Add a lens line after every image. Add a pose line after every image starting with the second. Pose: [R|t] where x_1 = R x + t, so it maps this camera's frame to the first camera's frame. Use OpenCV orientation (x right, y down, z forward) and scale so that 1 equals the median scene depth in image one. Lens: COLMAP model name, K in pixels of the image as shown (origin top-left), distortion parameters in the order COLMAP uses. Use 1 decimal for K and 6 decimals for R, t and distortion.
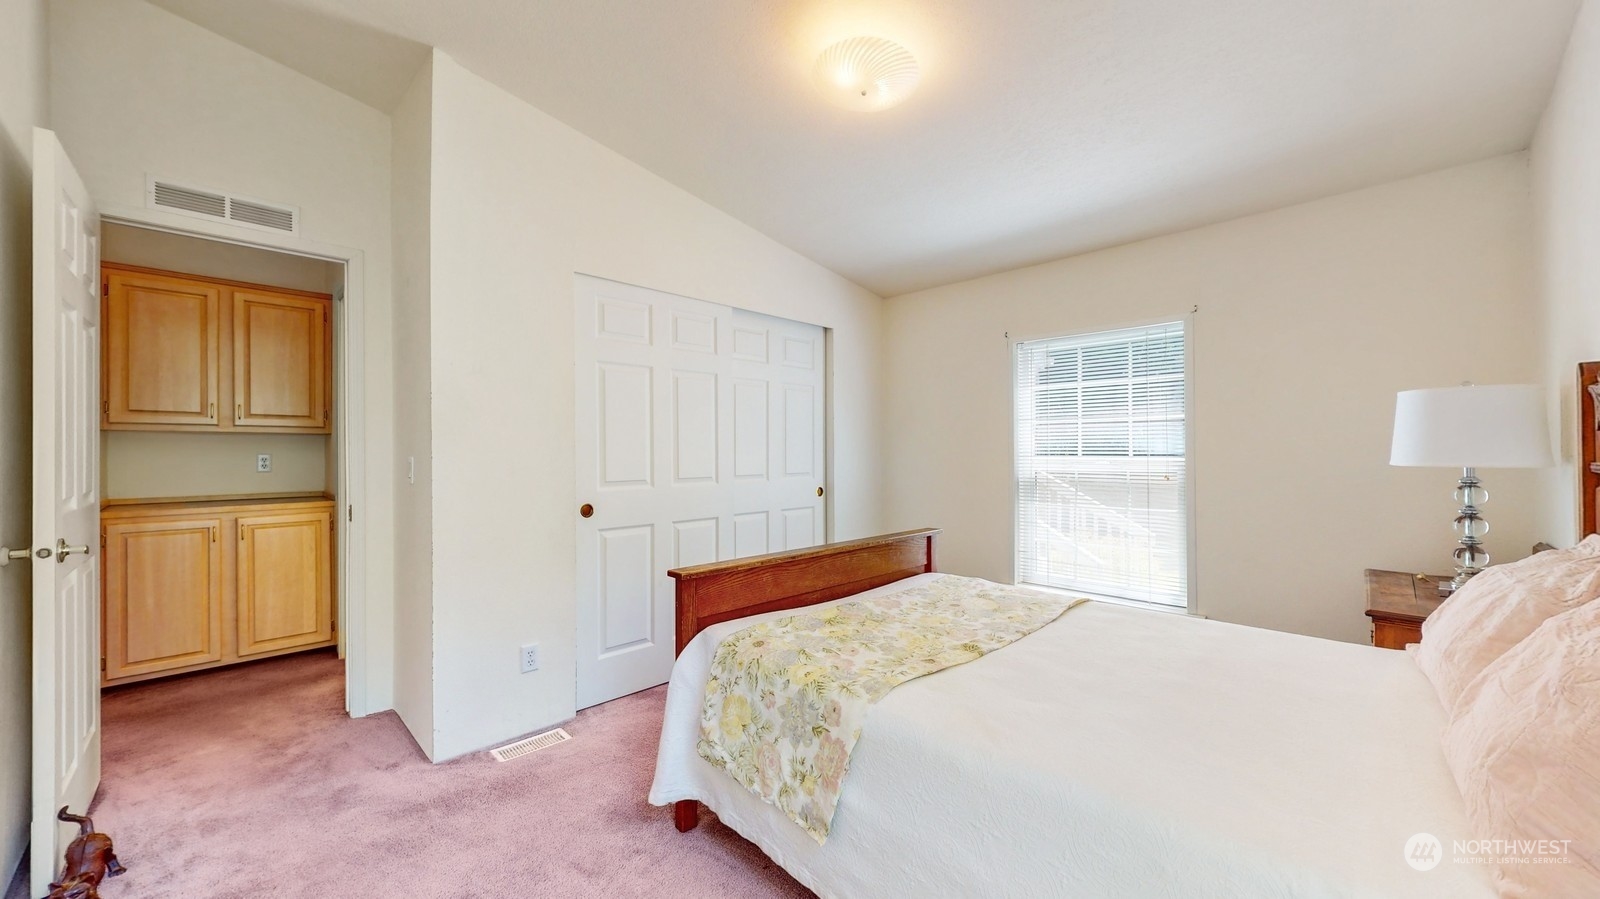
lens RADIAL K [[588.7, 0, 799.6], [0, 588.7, 452.2], [0, 0, 1]] dist [0.001256, -0.000219]
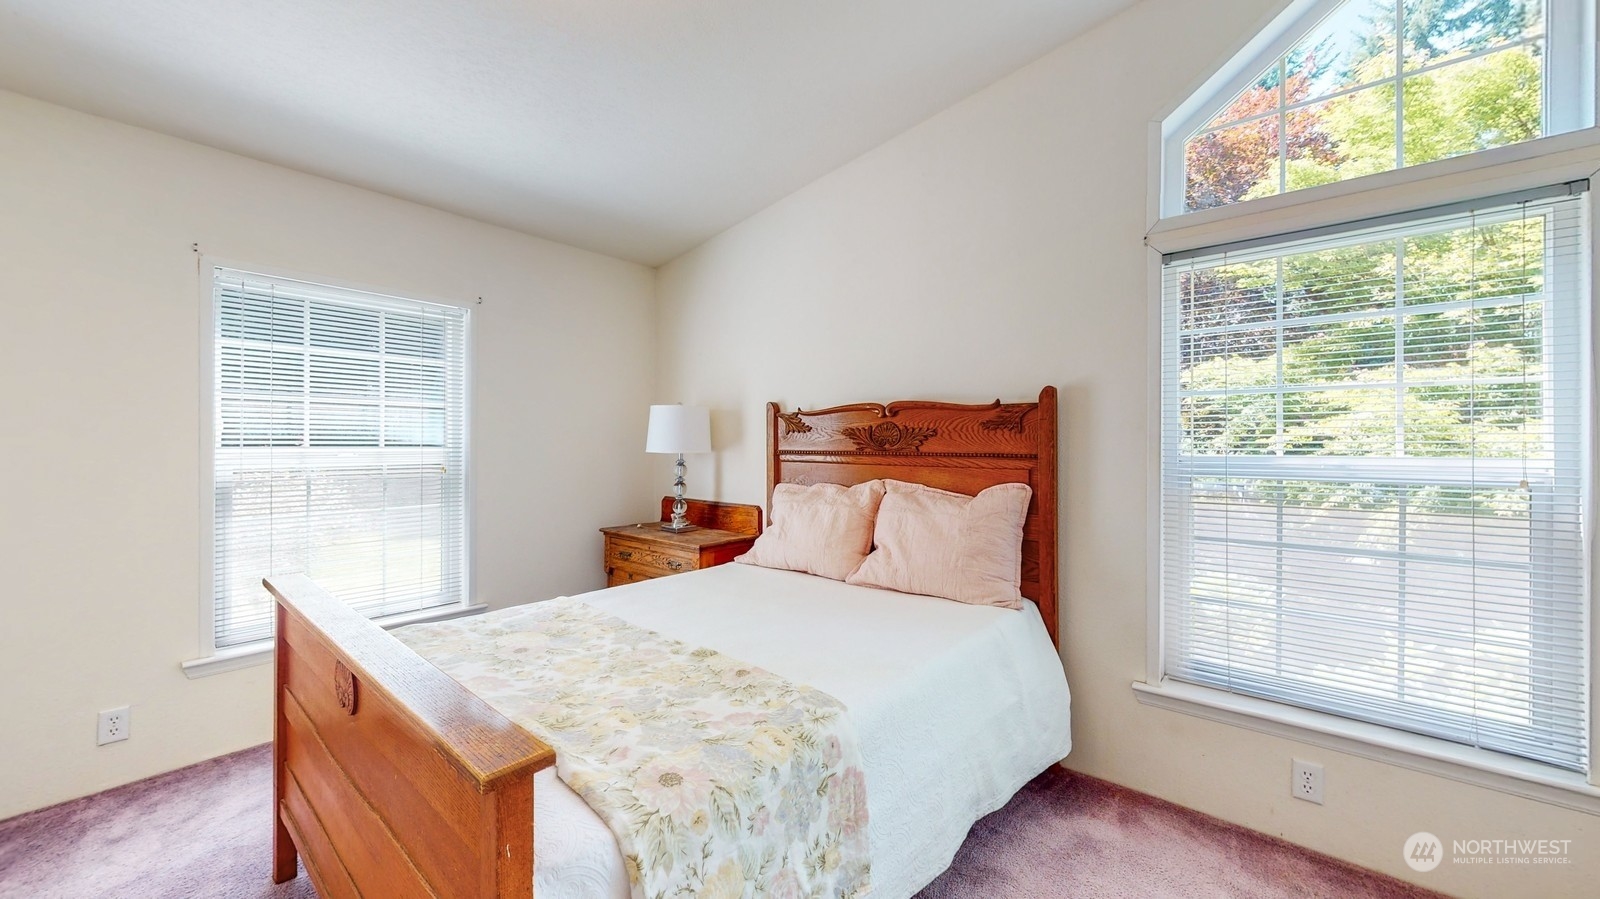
lens RADIAL K [[588.7, 0, 799.6], [0, 588.7, 452.2], [0, 0, 1]] dist [0.001256, -0.000219]
pose [[-0.094696, -0.010225, 0.995454, -0.582950], [-0.004474, 0.999942, 0.009846, 0.005099], [-0.995496, -0.003521, -0.094737, 0.847822]]
